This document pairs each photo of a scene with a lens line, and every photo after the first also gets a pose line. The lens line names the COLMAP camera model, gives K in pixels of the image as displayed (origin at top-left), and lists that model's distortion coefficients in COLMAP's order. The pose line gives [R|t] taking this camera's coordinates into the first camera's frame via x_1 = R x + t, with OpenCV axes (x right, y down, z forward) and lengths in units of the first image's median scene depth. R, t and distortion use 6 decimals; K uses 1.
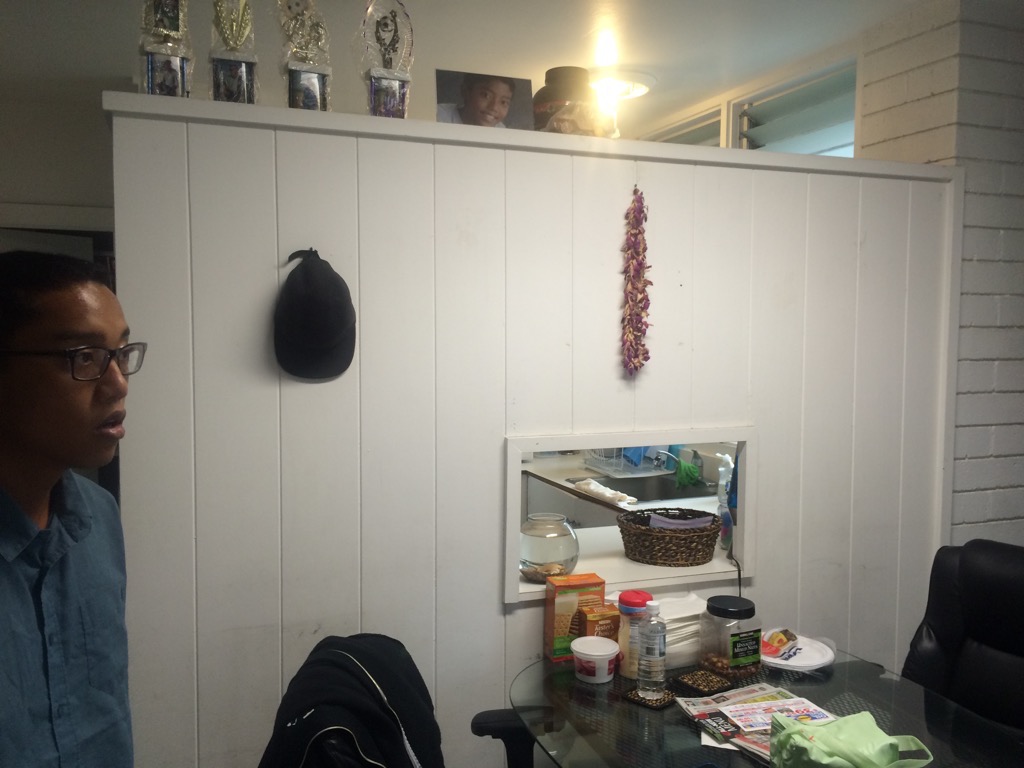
lens RADIAL K [[876.7, 0, 508.7], [0, 876.7, 380.6], [0, 0, 1]] dist [0.076522, -0.098908]
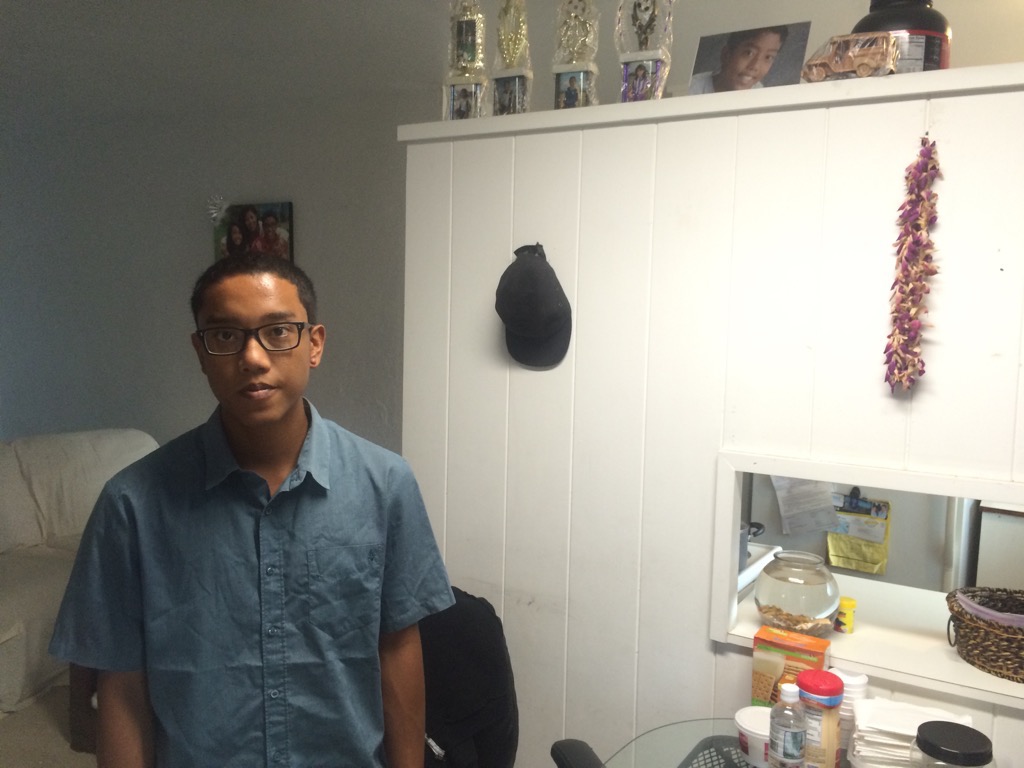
lens RADIAL K [[876.7, 0, 508.7], [0, 876.7, 380.6], [0, 0, 1]] dist [0.076522, -0.098908]
pose [[0.623423, 0.080972, -0.777681, 0.529686], [-0.070116, 0.996406, 0.047537, -0.030145], [0.778734, 0.024892, 0.626860, 0.285294]]
